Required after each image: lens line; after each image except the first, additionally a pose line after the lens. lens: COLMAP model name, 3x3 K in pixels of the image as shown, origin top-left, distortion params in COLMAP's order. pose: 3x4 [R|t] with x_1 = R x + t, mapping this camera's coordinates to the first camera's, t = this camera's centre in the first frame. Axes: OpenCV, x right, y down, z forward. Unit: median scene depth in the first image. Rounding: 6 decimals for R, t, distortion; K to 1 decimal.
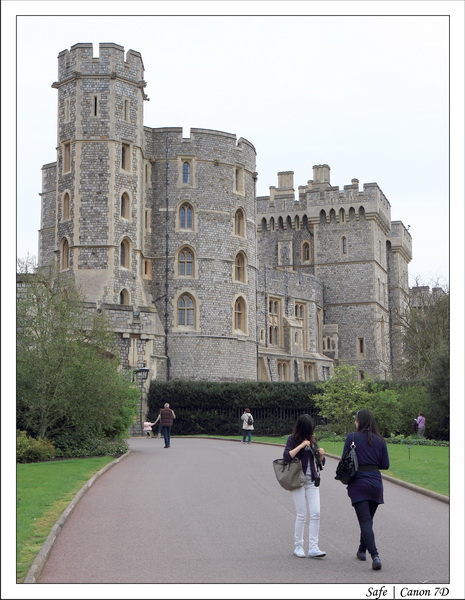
lens RADIAL K [[1012.1, 0, 235.6], [0, 1012.1, 297.3], [0, 0, 1]] dist [0.012239, 0.000000]
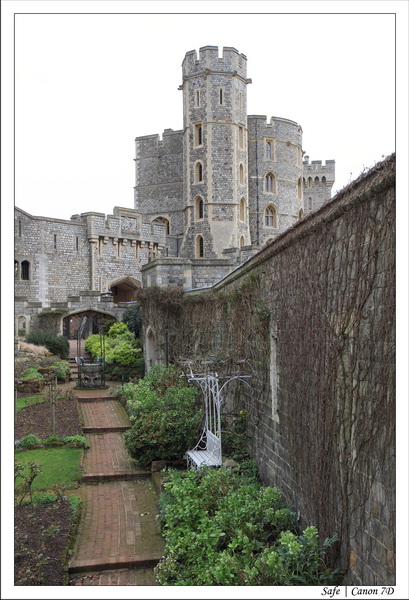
lens RADIAL K [[691.9, 0, 200.7], [0, 691.9, 303.2], [0, 0, 1]] dist [0.058177, 0.000000]
pose [[0.976133, 0.000617, 0.217172, -0.349274], [-0.024073, 0.994141, 0.105378, -0.014689], [-0.215835, -0.108091, 0.970429, 0.090122]]
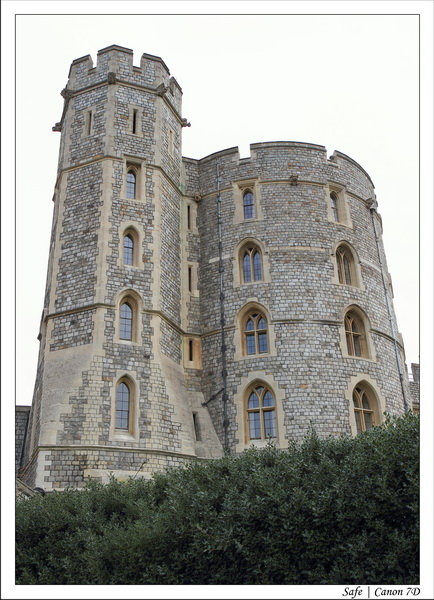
lens RADIAL K [[652.5, 0, 211.9], [0, 652.5, 294.5], [0, 0, 1]] dist [-0.007532, 0.000000]
pose [[0.914486, -0.197031, -0.353404, 0.067683], [0.076006, 0.941529, -0.328246, 0.068658], [0.397415, 0.273315, 0.875991, 0.654287]]
